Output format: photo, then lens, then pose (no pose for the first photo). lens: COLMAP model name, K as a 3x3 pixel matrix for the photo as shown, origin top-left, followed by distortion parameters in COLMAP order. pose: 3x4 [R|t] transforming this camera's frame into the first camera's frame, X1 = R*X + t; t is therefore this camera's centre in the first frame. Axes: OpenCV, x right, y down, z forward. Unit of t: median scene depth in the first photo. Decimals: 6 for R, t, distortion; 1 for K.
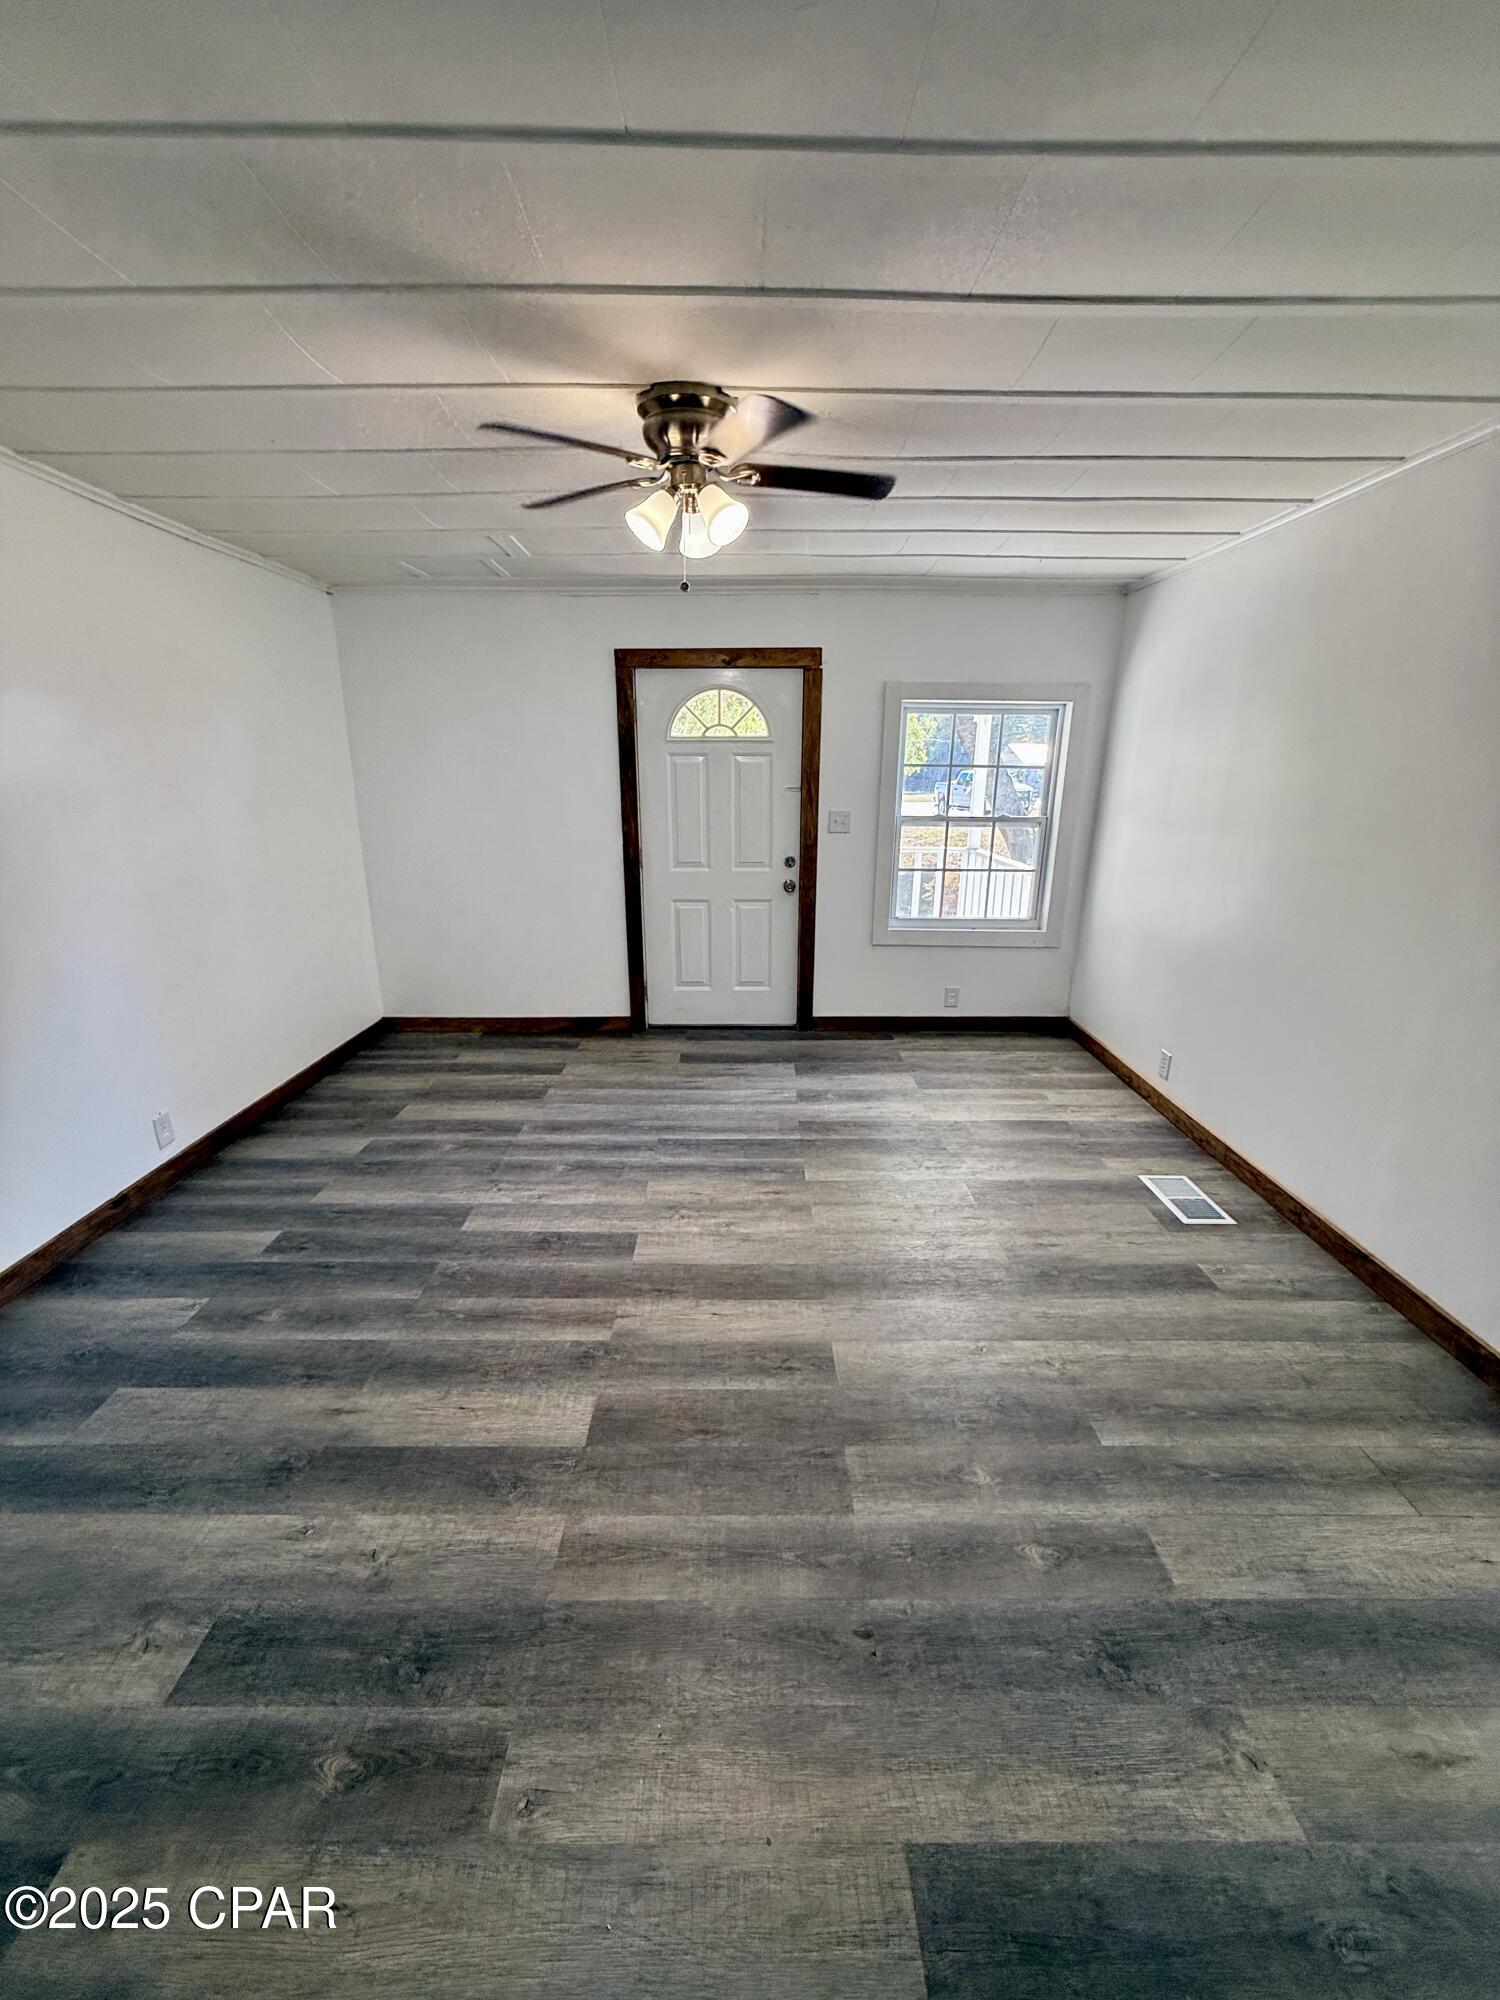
lens RADIAL K [[796.8, 0, 750.0], [0, 796.8, 1000.0], [0, 0, 1]] dist [-0.000432, 0.000251]
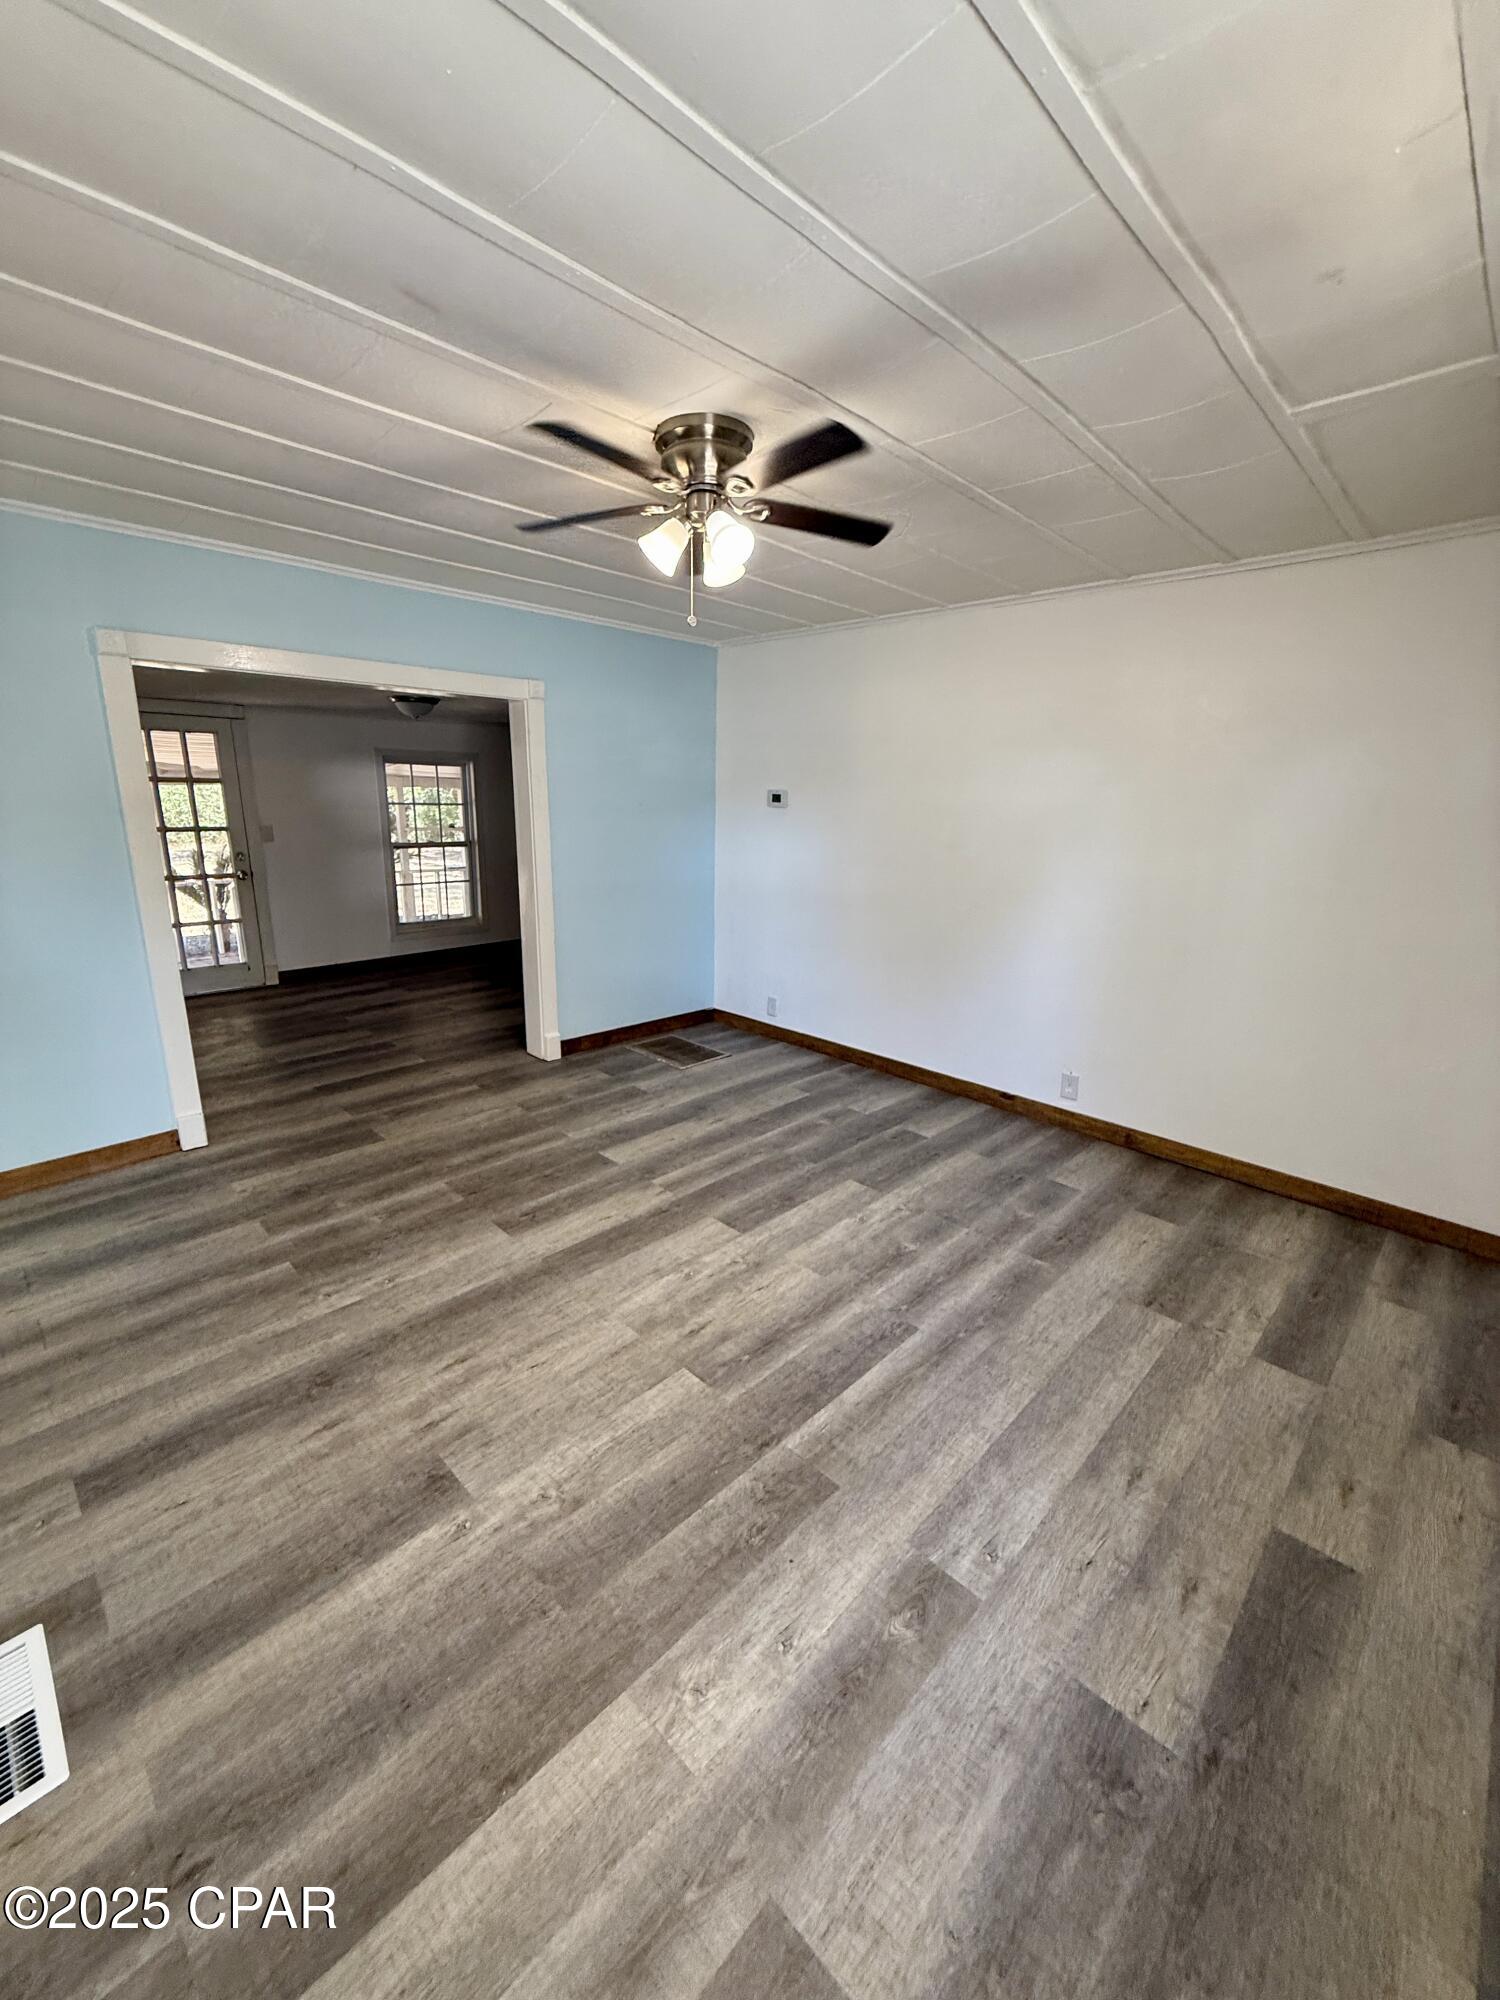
lens RADIAL K [[796.8, 0, 750.0], [0, 796.8, 1000.0], [0, 0, 1]] dist [-0.000432, 0.000251]
pose [[-0.702712, 0.155844, -0.694196, 0.520994], [-0.223287, 0.878112, 0.423158, -0.413230], [0.675528, 0.452364, -0.582262, 1.449765]]
